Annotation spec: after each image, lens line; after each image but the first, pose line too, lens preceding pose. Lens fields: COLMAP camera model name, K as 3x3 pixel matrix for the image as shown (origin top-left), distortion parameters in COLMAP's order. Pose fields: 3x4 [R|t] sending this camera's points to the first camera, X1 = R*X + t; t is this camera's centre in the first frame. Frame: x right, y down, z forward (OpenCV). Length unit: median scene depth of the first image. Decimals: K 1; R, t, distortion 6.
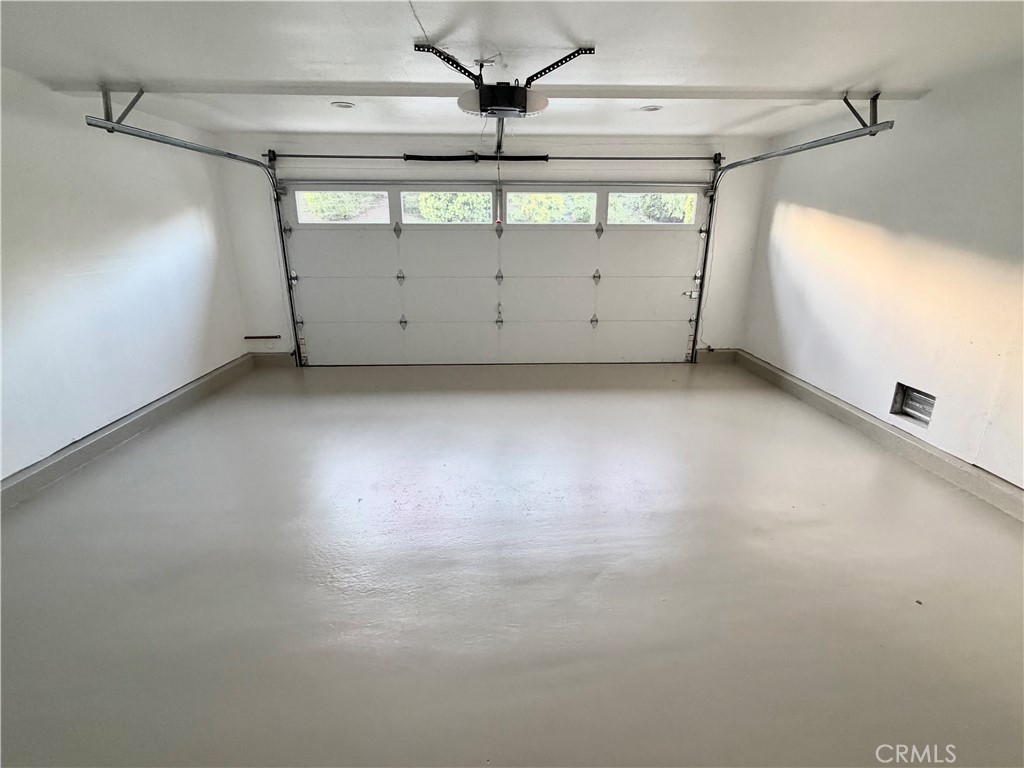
lens RADIAL K [[504.6, 0, 513.3], [0, 504.6, 385.7], [0, 0, 1]] dist [0.000611, -0.000748]
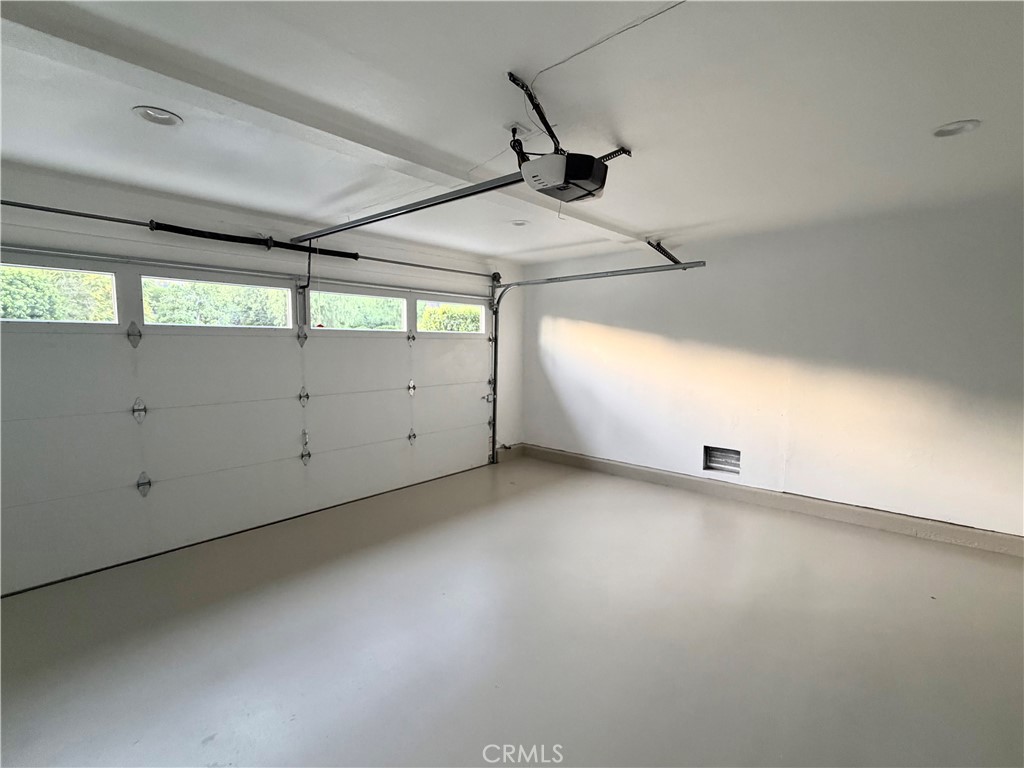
lens RADIAL K [[474.2, 0, 511.3], [0, 474.2, 386.6], [0, 0, 1]] dist [0.003626, 0.000149]
pose [[0.687627, -0.065689, 0.723087, -0.346370], [0.216479, 0.969152, -0.117820, -0.085183], [-0.693041, 0.237549, 0.680635, 0.321765]]
